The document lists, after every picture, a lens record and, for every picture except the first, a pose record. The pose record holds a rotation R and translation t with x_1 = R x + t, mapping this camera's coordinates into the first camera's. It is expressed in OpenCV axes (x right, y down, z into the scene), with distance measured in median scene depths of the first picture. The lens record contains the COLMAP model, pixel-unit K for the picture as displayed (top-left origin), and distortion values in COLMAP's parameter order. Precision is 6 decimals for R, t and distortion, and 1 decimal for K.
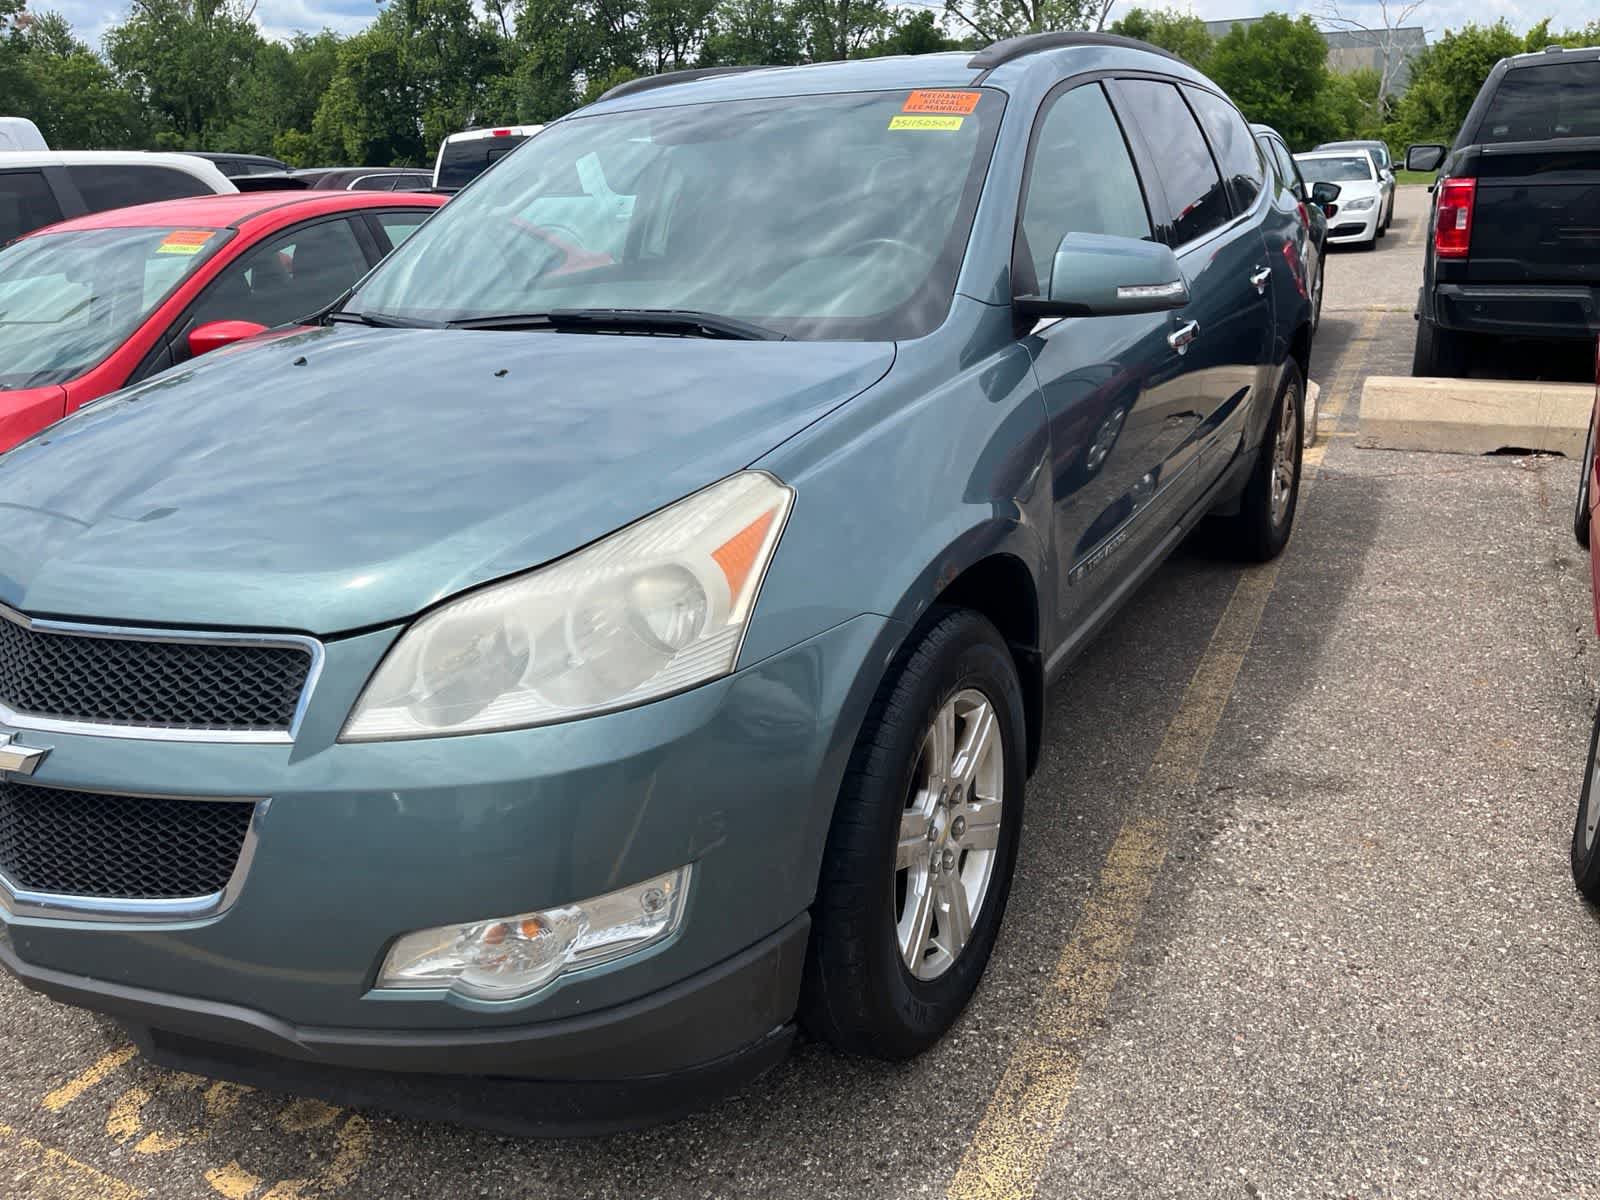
lens RADIAL K [[1209.1, 0, 808.9], [0, 1209.1, 584.5], [0, 0, 1]] dist [0.080953, -0.120170]
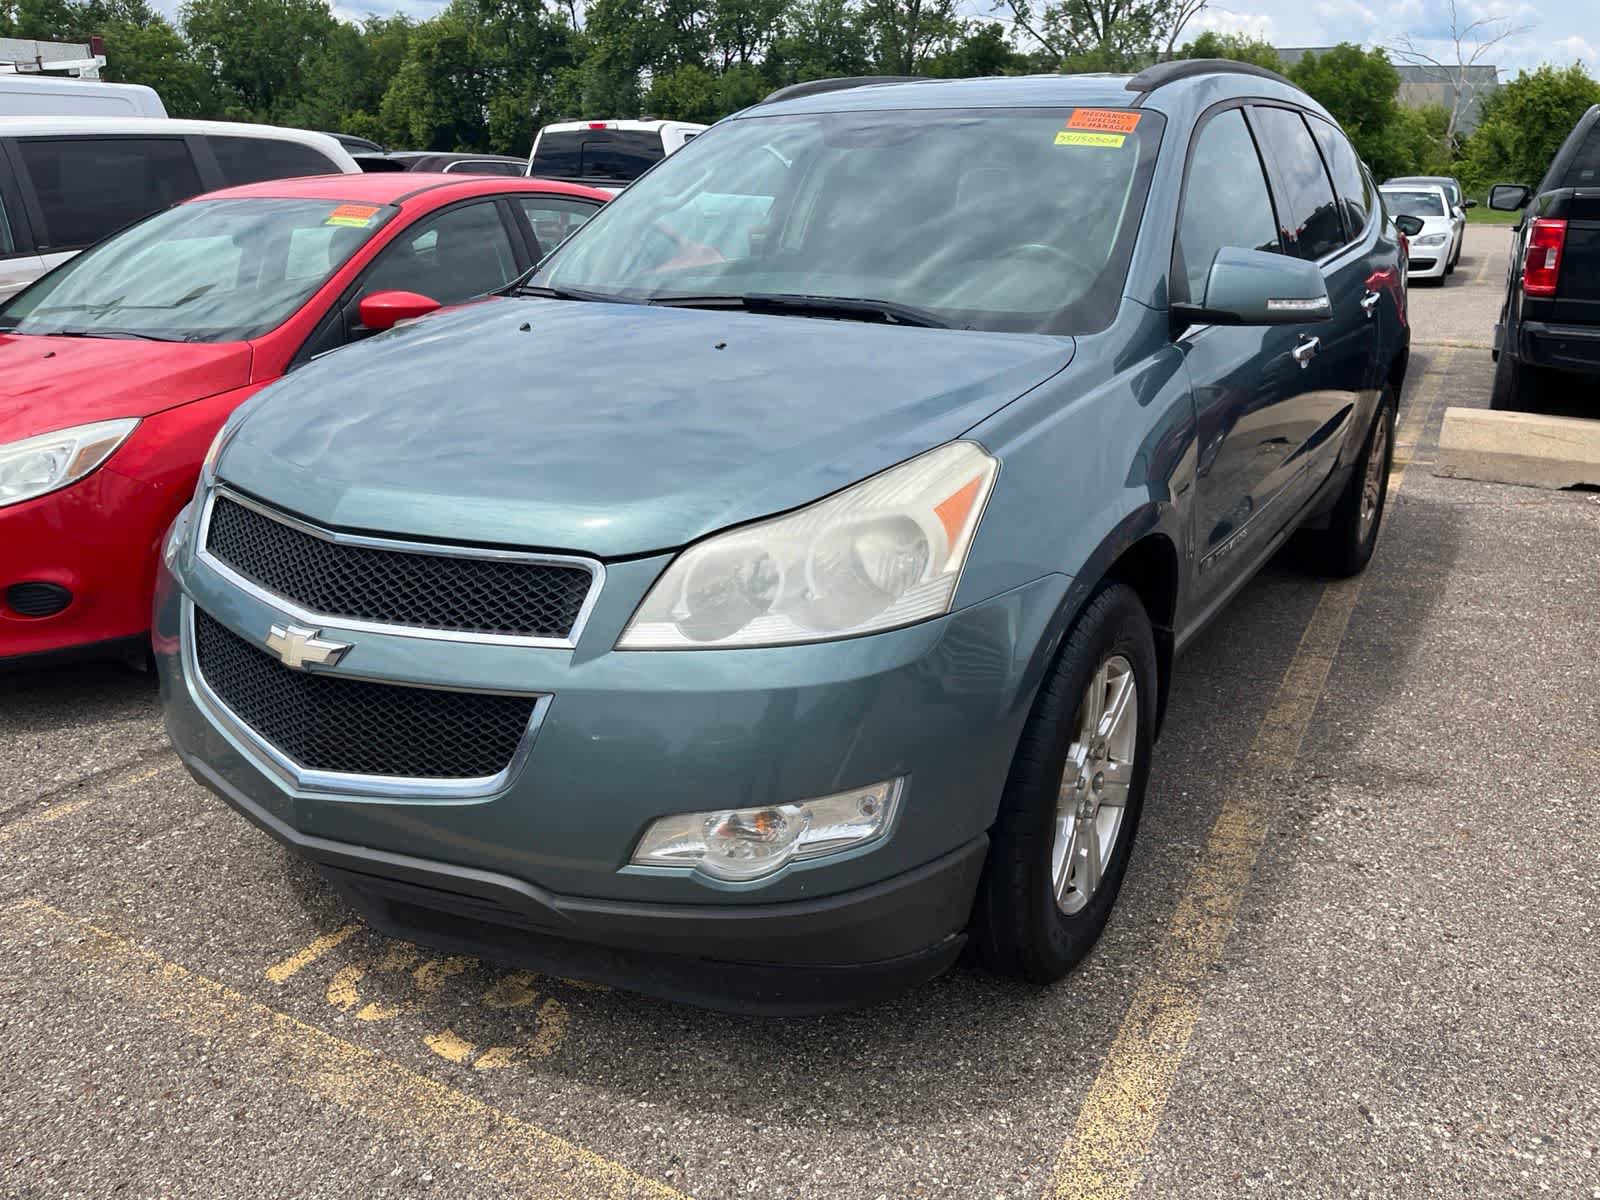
lens RADIAL K [[1209.1, 0, 811.7], [0, 1209.1, 593.7], [0, 0, 1]] dist [0.080953, -0.120170]
pose [[0.997928, 0.059916, -0.023436, -0.069740], [-0.059856, 0.998202, 0.003261, 0.024282], [0.023589, -0.001851, 0.999720, -0.061901]]
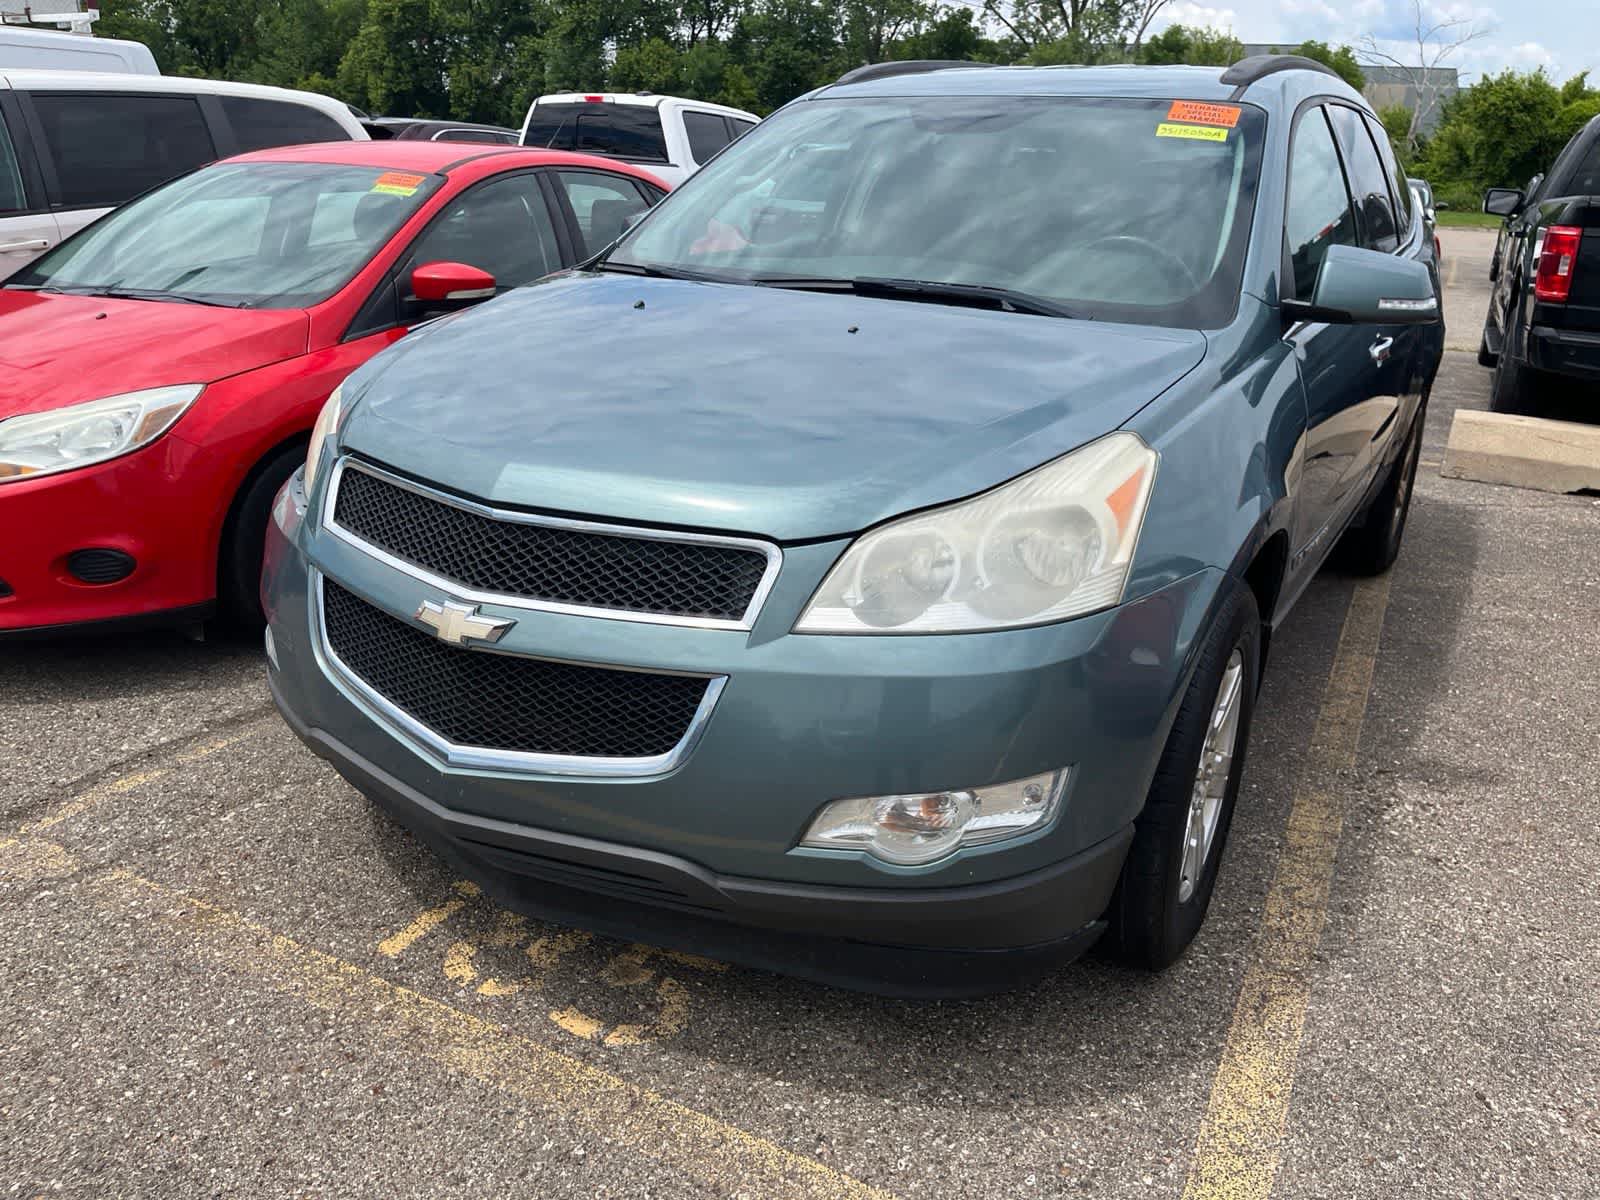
lens RADIAL K [[1209.1, 0, 797.7], [0, 1209.1, 602.6], [0, 0, 1]] dist [0.080953, -0.120170]
pose [[0.996454, 0.083879, 0.006674, -0.157441], [-0.084005, 0.996230, 0.021640, 0.029913], [-0.004833, -0.022124, 0.999744, -0.063690]]
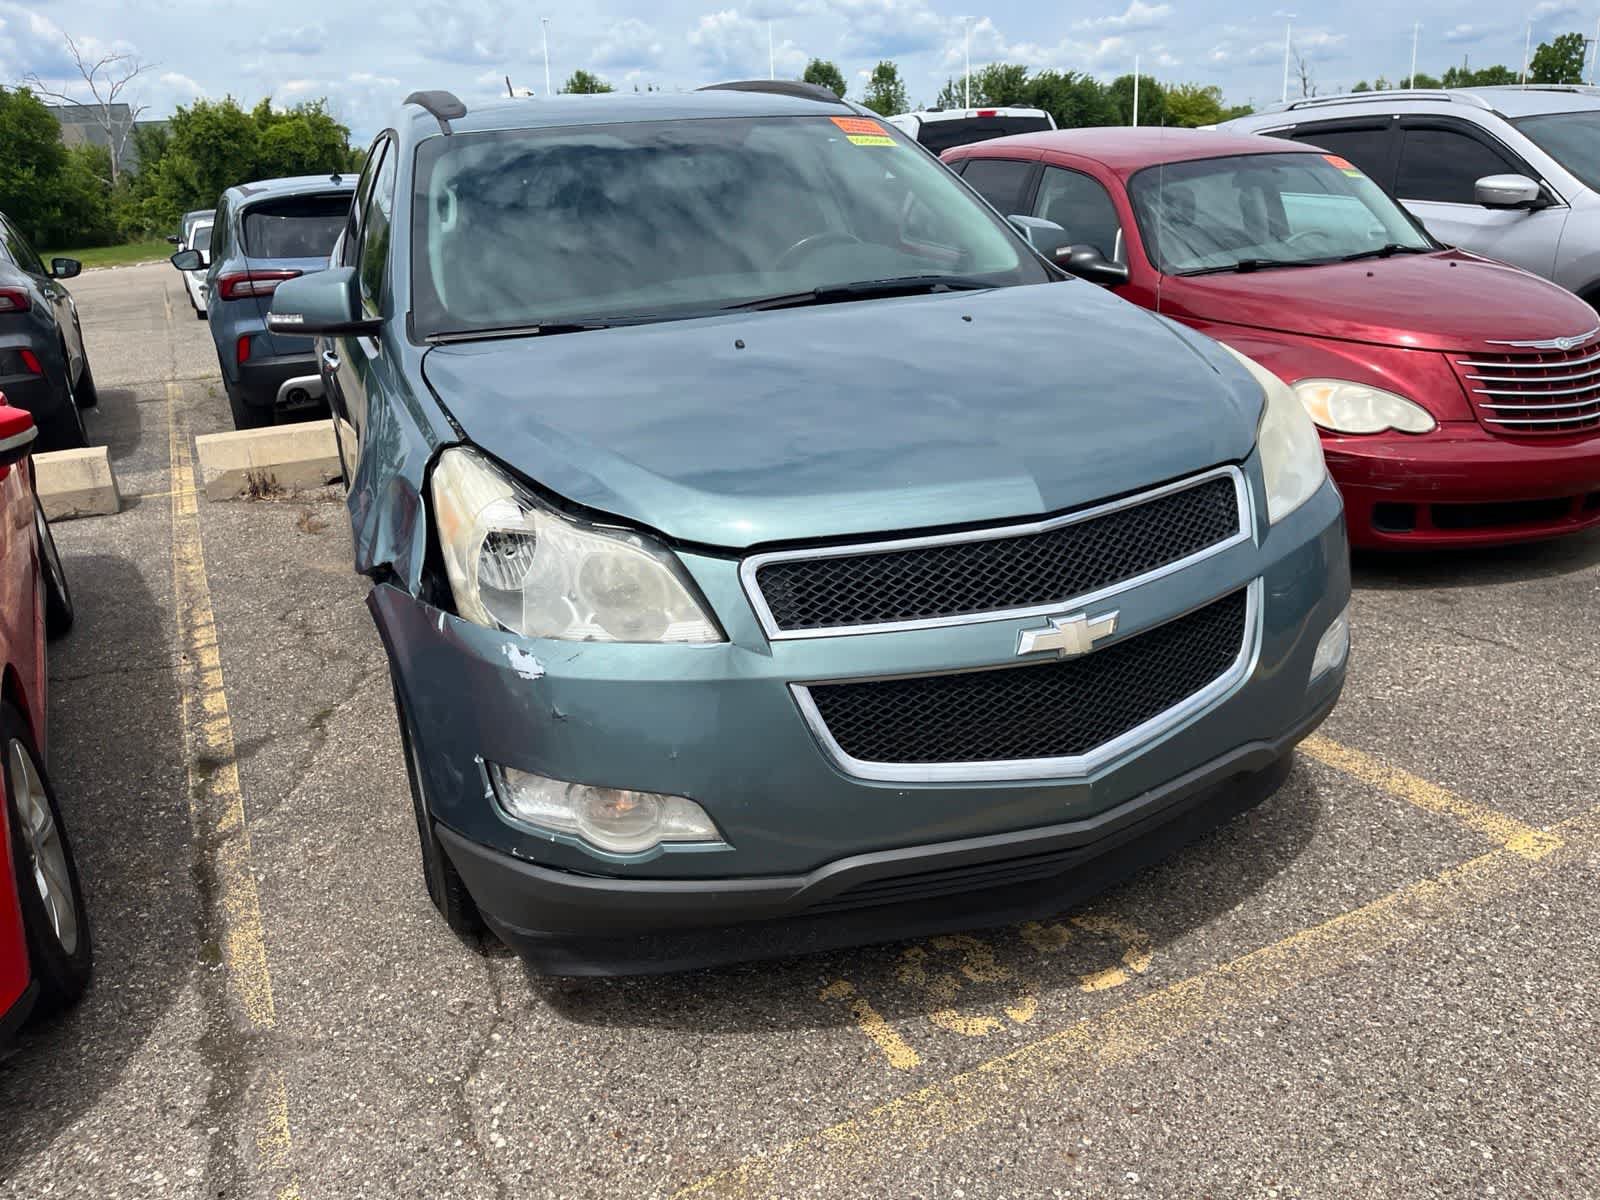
lens RADIAL K [[1209.1, 0, 810.8], [0, 1209.1, 621.1], [0, 0, 1]] dist [0.080953, -0.120170]
pose [[0.607382, -0.263650, 0.749383, -0.747849], [0.285000, 0.952843, 0.104237, -0.029839], [-0.741527, 0.150262, 0.653880, 0.191712]]
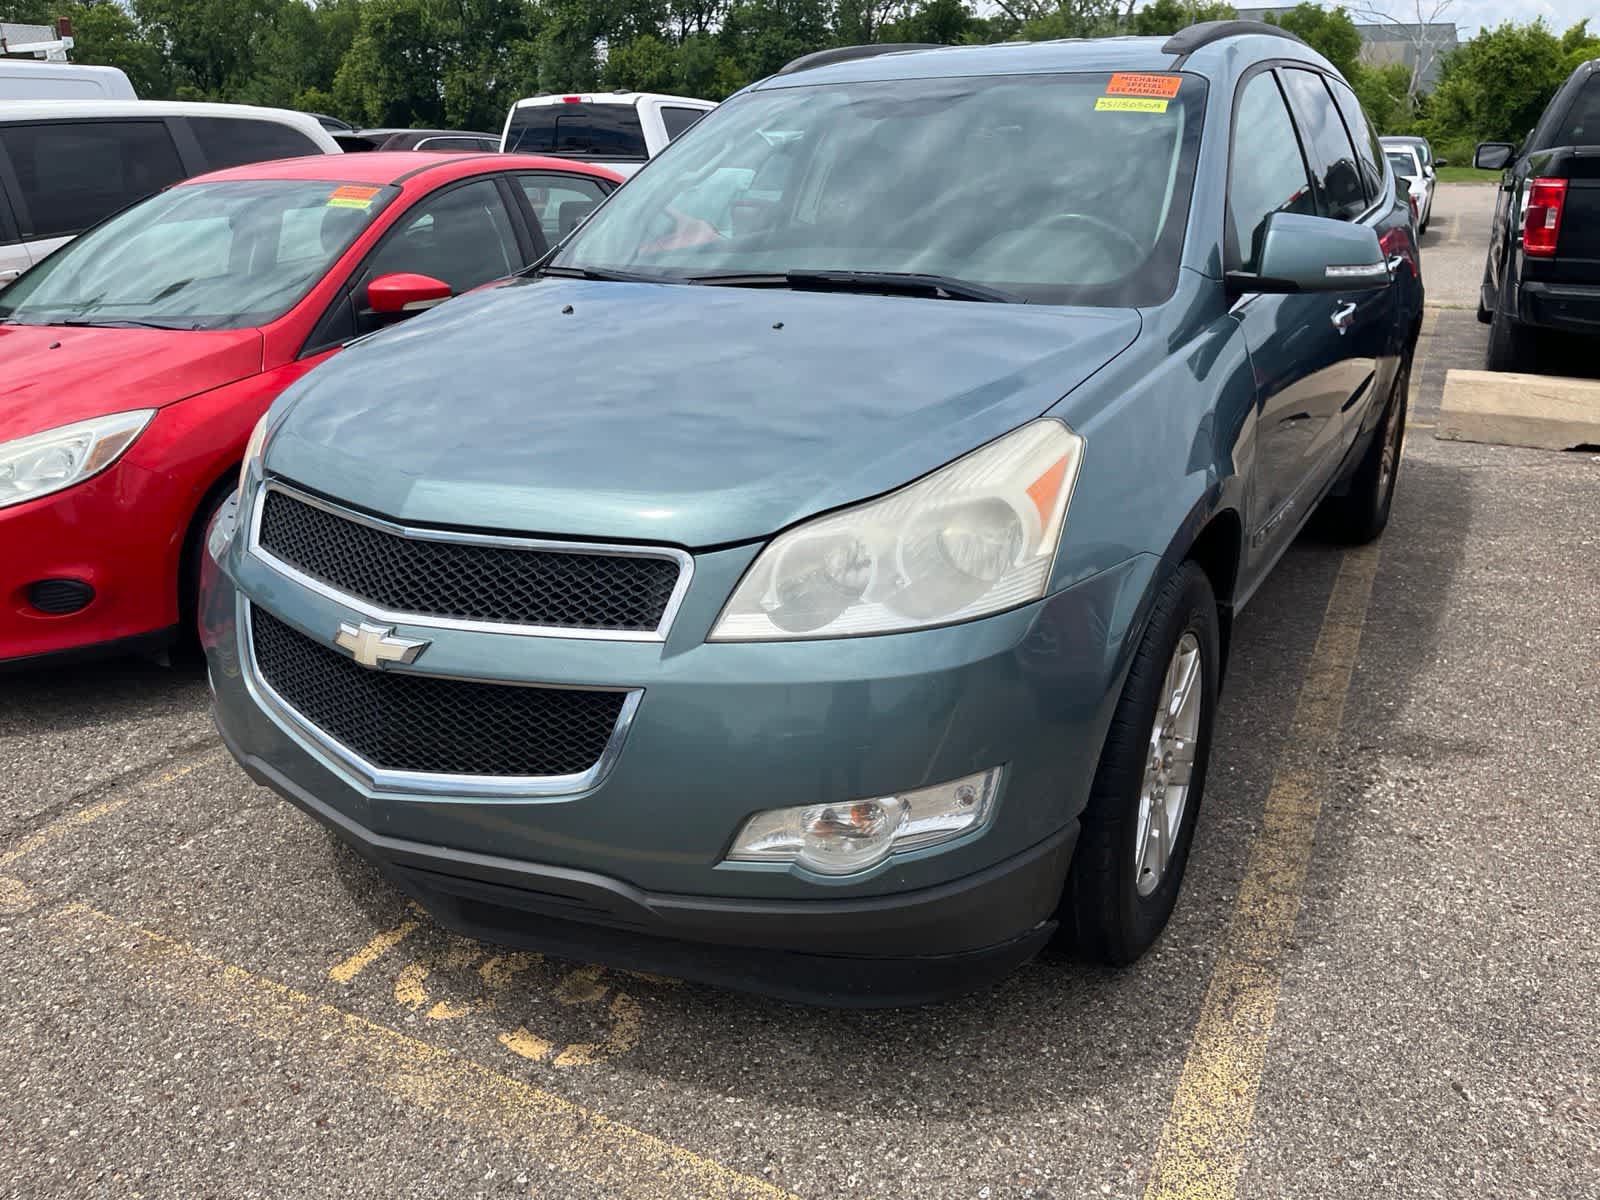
lens RADIAL K [[1209.1, 0, 789.5], [0, 1209.1, 591.5], [0, 0, 1]] dist [0.080953, -0.120170]
pose [[0.999133, 0.039269, -0.013842, -0.119166], [-0.038948, 0.998983, 0.022727, 0.021433], [0.014721, -0.022168, 0.999646, -0.050983]]
